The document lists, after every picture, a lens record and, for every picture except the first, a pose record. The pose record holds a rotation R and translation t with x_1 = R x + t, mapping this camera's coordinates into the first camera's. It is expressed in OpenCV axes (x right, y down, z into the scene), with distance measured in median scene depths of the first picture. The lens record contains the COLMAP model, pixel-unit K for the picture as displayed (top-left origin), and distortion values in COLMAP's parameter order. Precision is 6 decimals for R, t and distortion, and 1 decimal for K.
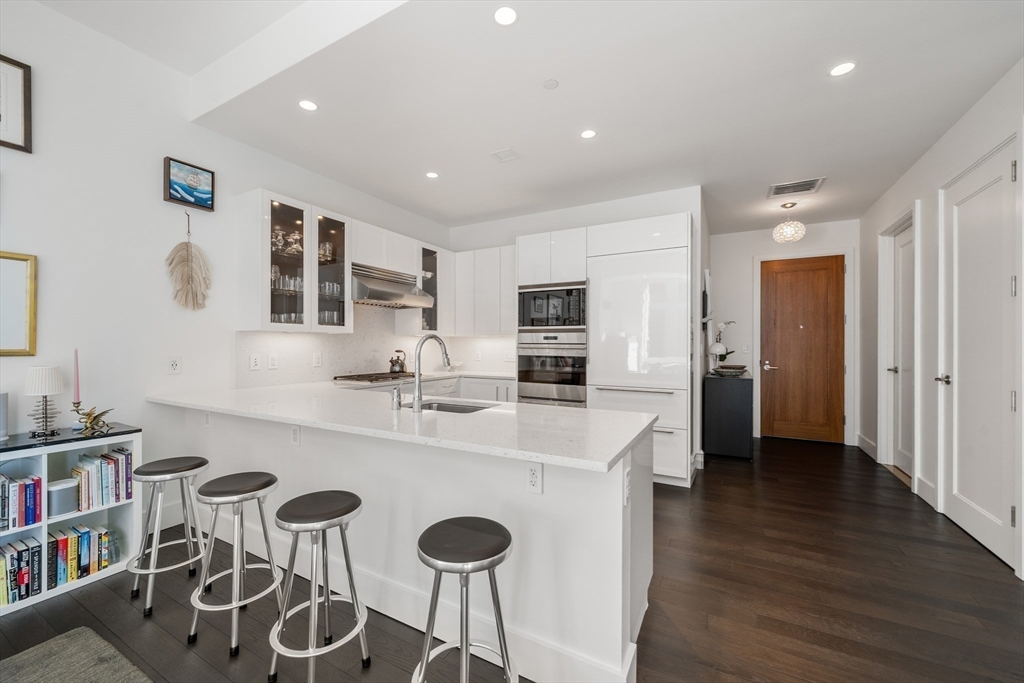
lens RADIAL K [[413.1, 0, 506.3], [0, 413.1, 340.5], [0, 0, 1]] dist [0.000650, 0.000175]
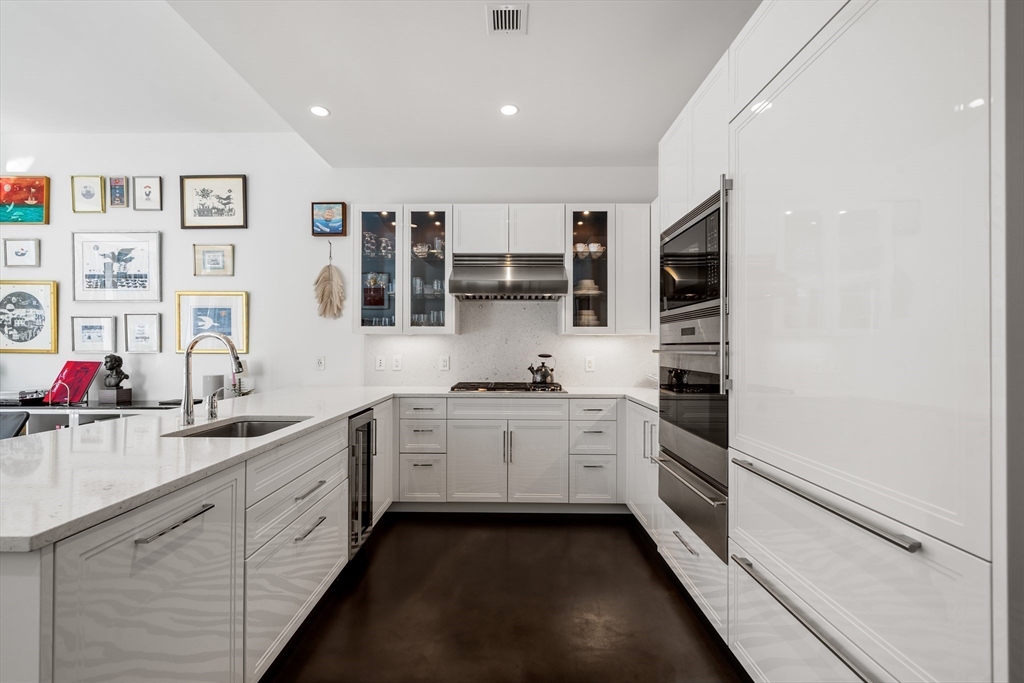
lens RADIAL K [[430.5, 0, 502.6], [0, 430.5, 345.3], [0, 0, 1]] dist [-0.001211, 0.000685]
pose [[0.472003, -0.006628, -0.881572, 0.455367], [0.005445, 0.999975, -0.004603, 0.010479], [0.881580, -0.002628, 0.472027, 0.617046]]
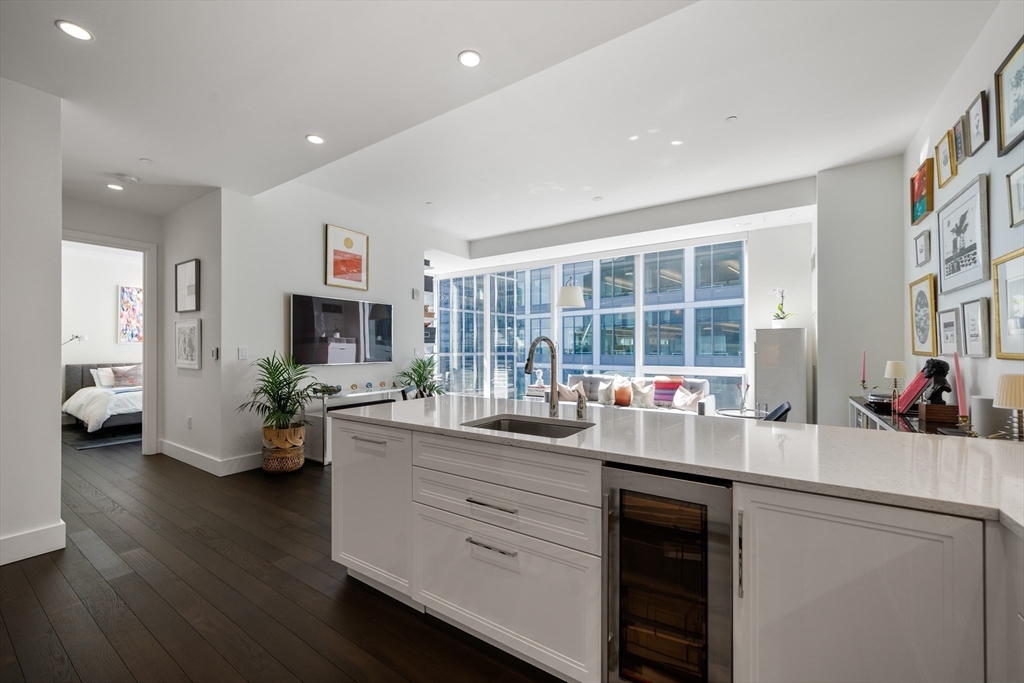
lens RADIAL K [[413.1, 0, 507.9], [0, 413.1, 346.1], [0, 0, 1]] dist [0.000650, 0.000175]
pose [[-0.995725, 0.004749, 0.092246, -0.097187], [0.003467, 0.999895, -0.014055, 0.008547], [-0.092303, -0.013675, -0.995637, 1.065365]]
